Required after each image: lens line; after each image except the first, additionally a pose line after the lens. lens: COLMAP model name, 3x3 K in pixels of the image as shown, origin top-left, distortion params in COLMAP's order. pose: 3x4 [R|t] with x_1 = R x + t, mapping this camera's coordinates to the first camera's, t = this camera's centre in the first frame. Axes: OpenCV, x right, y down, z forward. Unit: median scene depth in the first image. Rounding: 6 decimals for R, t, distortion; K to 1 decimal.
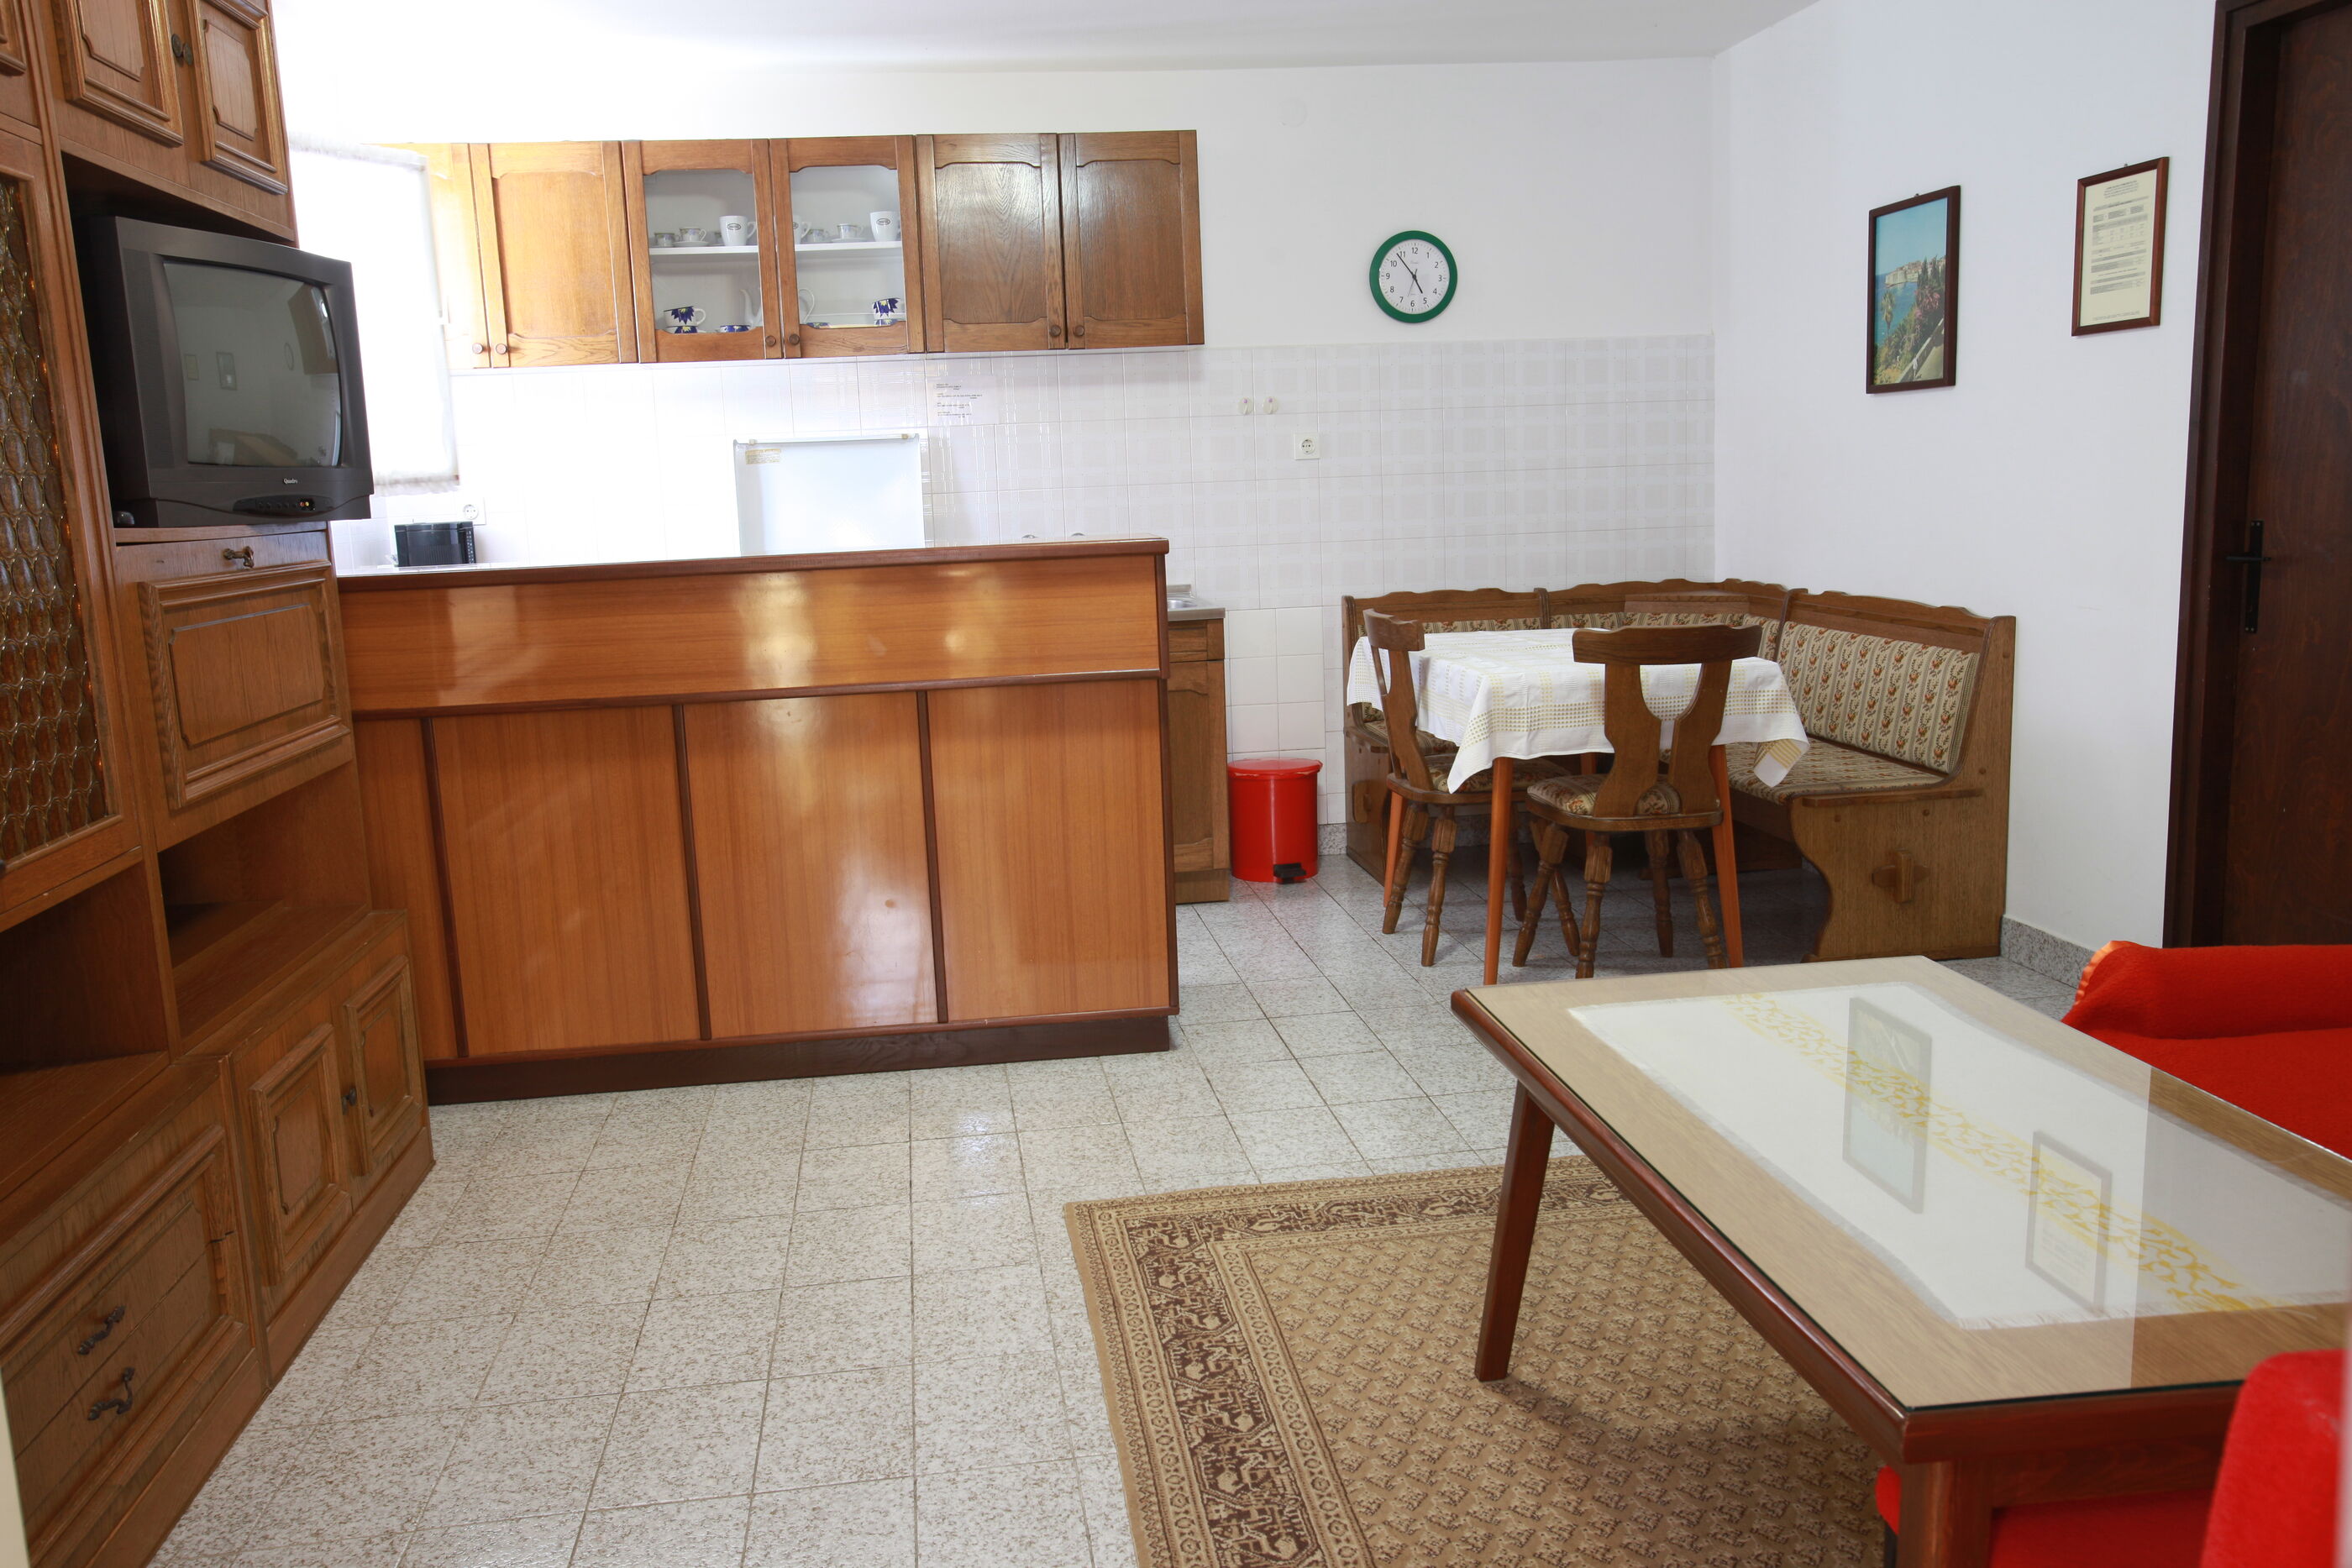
lens RADIAL K [[1847.4, 0, 1158.5], [0, 1847.4, 787.2], [0, 0, 1]] dist [-0.053514, 0.119617]
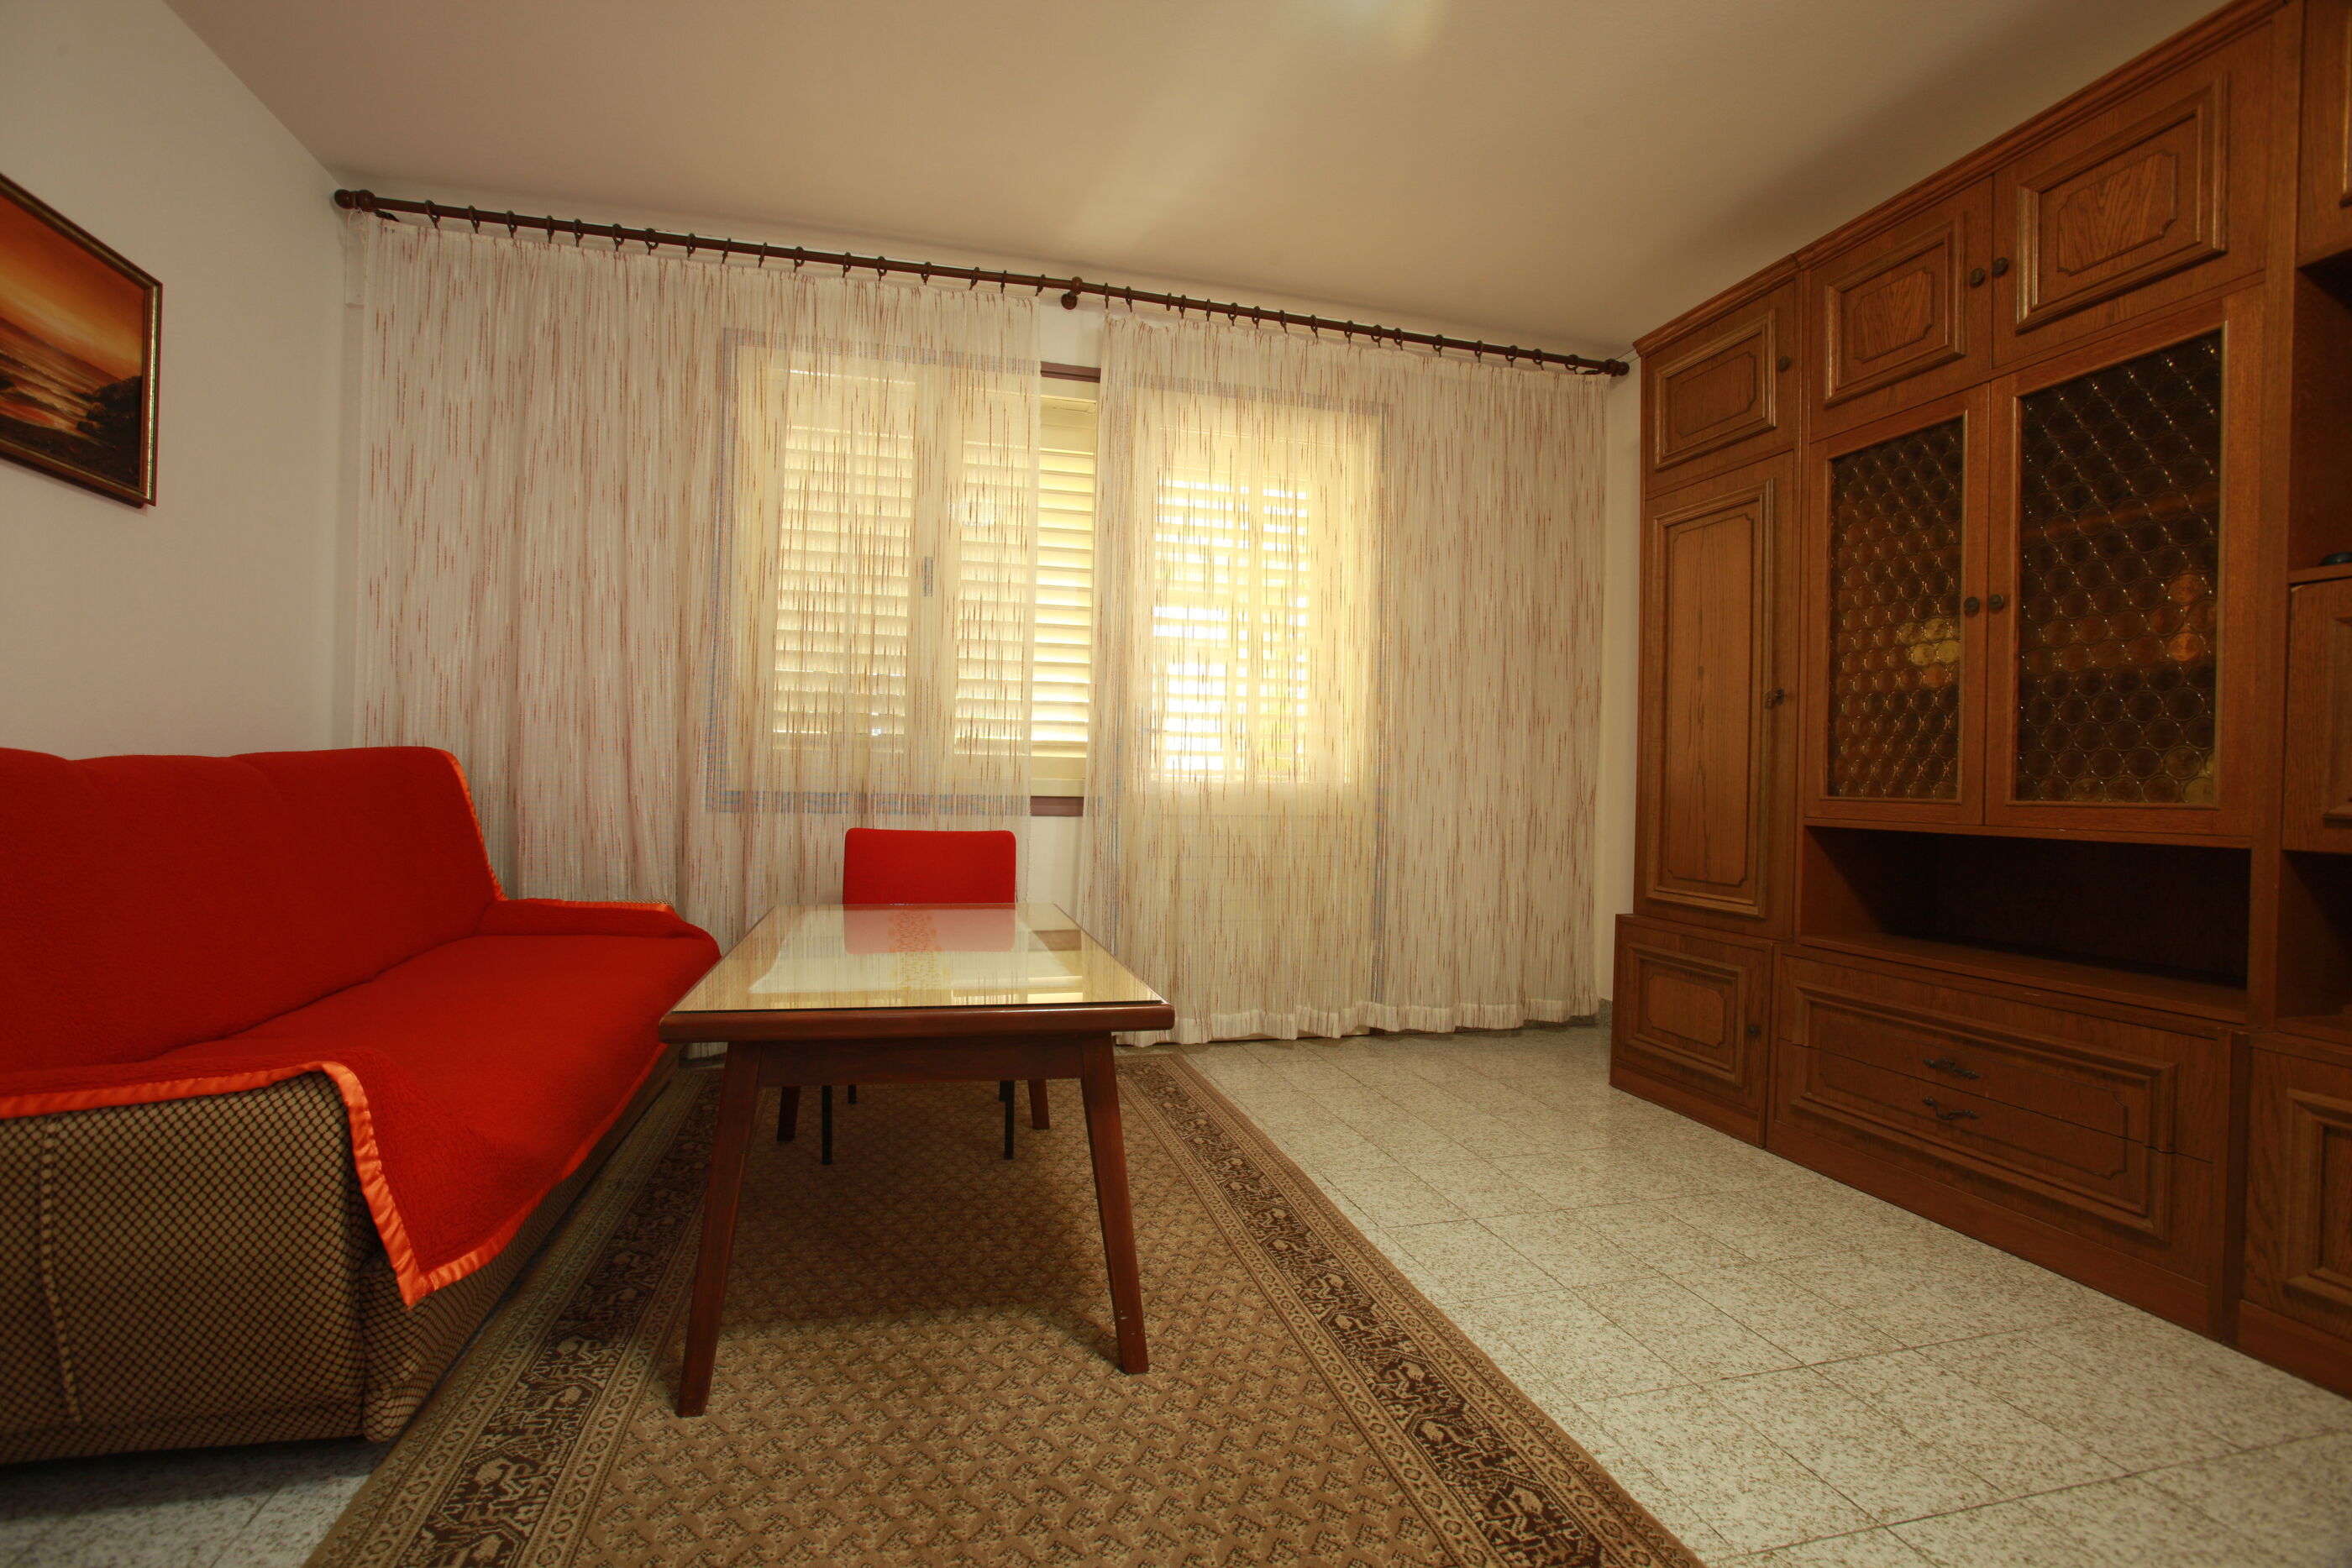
lens RADIAL K [[1057.2, 0, 1146.6], [0, 1057.2, 791.7], [0, 0, 1]] dist [-0.068706, 0.022887]
pose [[-0.994291, 0.020990, -0.104620, 0.140827], [0.001350, 0.982859, 0.184356, -0.071413], [0.106697, 0.183162, -0.977276, 0.937340]]
